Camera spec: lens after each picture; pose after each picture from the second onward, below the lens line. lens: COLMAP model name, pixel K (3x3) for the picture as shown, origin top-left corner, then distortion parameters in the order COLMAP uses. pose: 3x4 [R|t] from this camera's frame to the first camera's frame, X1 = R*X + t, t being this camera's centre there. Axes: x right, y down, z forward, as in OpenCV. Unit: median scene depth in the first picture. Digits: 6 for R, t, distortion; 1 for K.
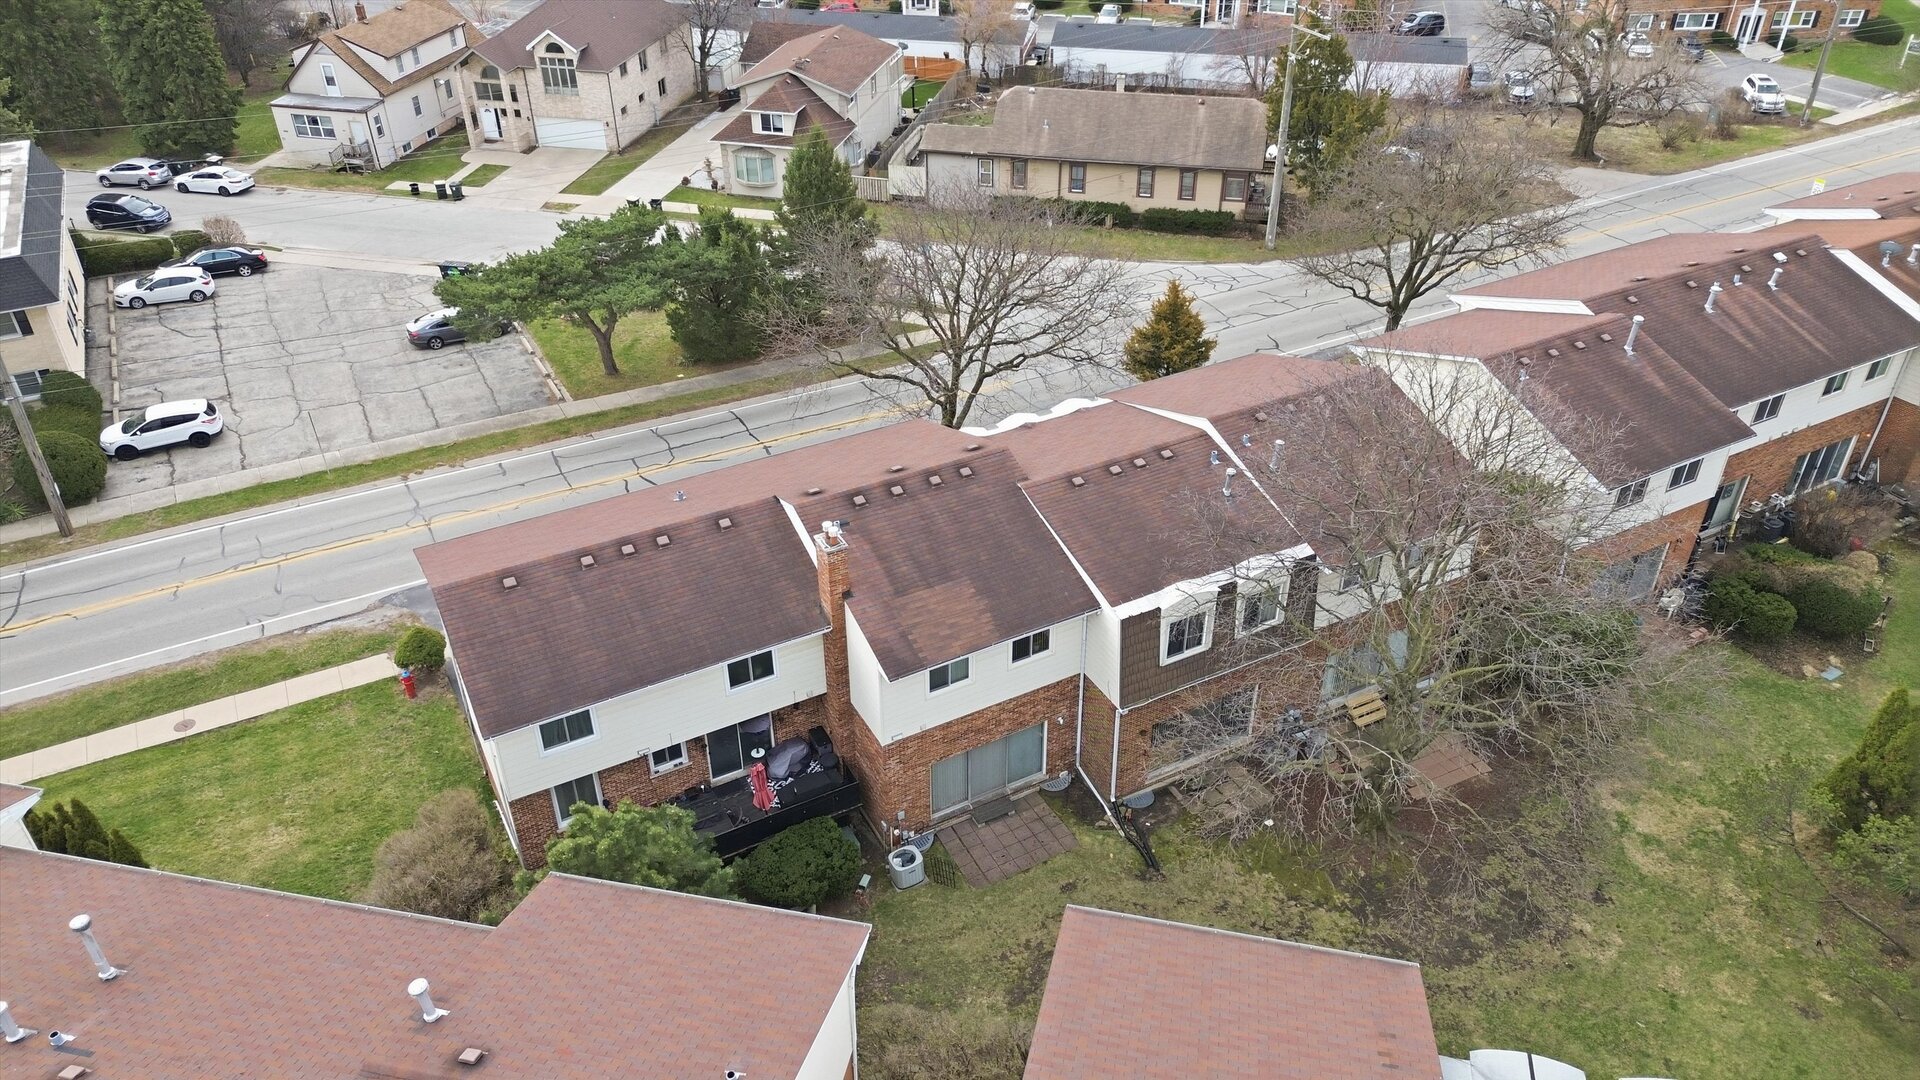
lens RADIAL K [[1366.7, 0, 966.8], [0, 1366.7, 541.4], [0, 0, 1]] dist [0.052759, -0.034366]
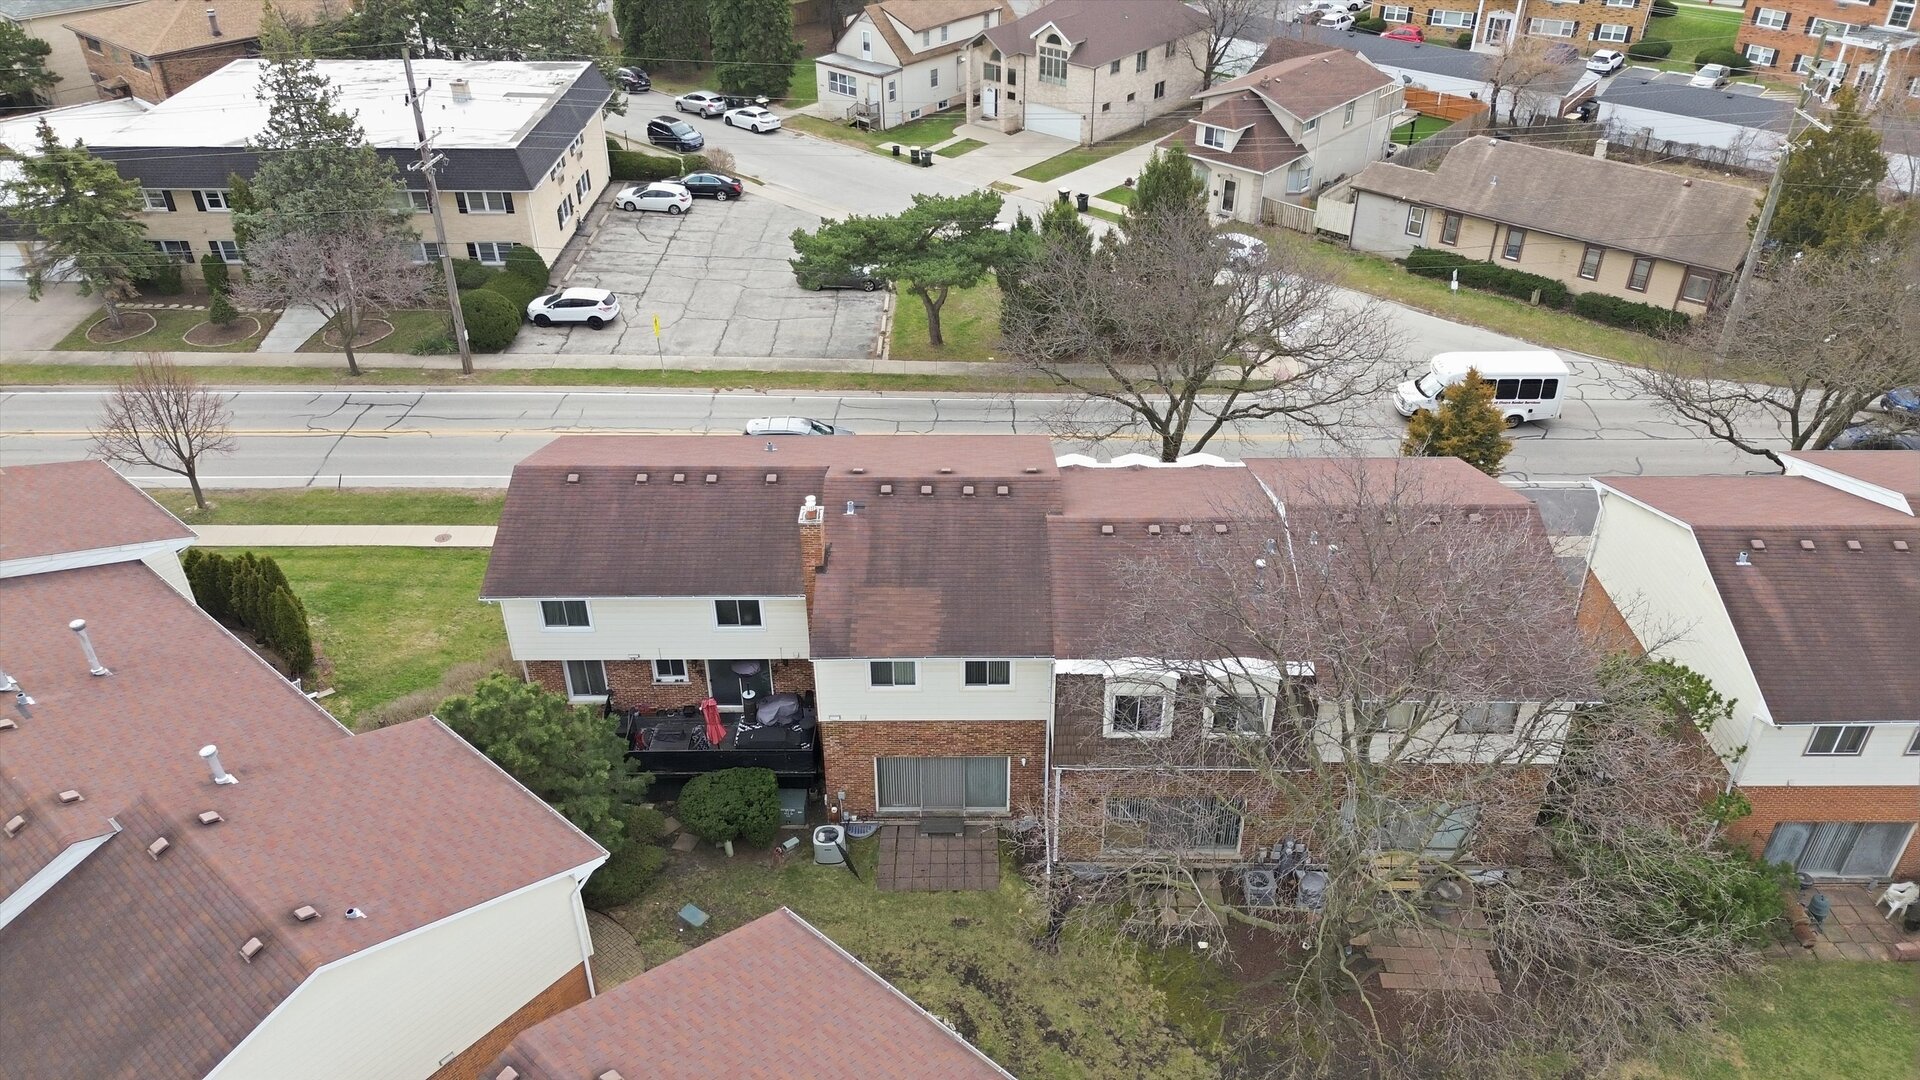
lens RADIAL K [[1366.7, 0, 951.0], [0, 1366.7, 540.6], [0, 0, 1]] dist [0.052759, -0.034366]
pose [[0.876609, 0.265721, -0.401184, 0.220487], [-0.267706, 0.962082, 0.052276, -0.033831], [0.399863, 0.061574, 0.914505, 0.047221]]
